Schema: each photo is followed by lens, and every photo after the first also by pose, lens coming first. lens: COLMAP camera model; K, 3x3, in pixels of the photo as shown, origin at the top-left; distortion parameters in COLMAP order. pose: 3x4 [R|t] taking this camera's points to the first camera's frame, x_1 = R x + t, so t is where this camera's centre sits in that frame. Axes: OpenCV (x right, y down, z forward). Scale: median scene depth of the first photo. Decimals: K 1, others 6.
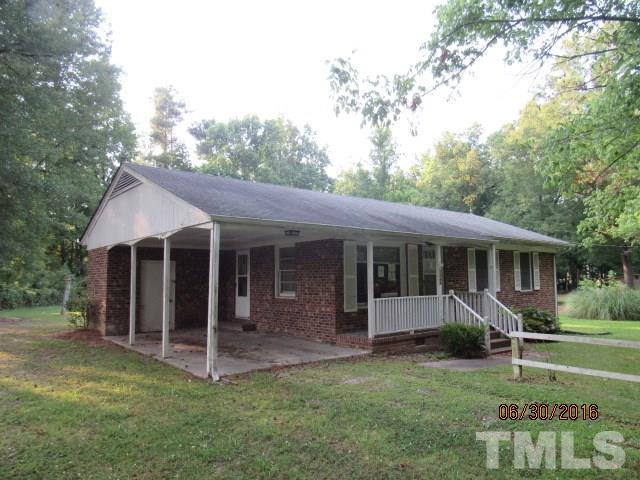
lens RADIAL K [[454.2, 0, 319.7], [0, 454.2, 240.5], [0, 0, 1]] dist [-0.006893, 0.006125]
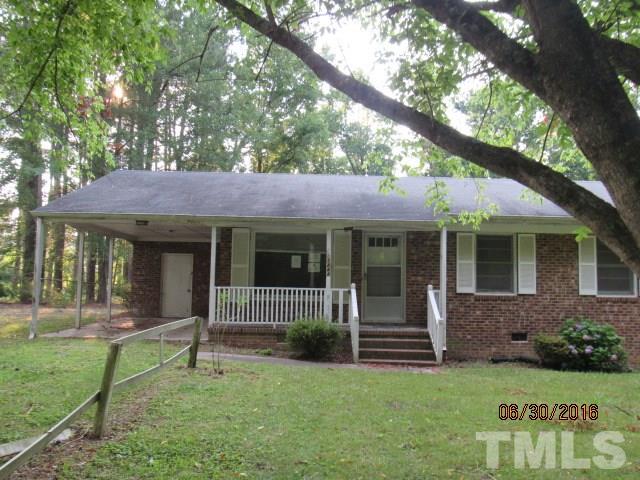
lens RADIAL K [[557.9, 0, 319.9], [0, 557.9, 240.4], [0, 0, 1]] dist [-0.000396, -0.000482]
pose [[0.791380, -0.025555, -0.610791, 0.832505], [0.027671, 0.999599, -0.005969, 0.034271], [0.610698, -0.012177, 0.791770, 0.160264]]
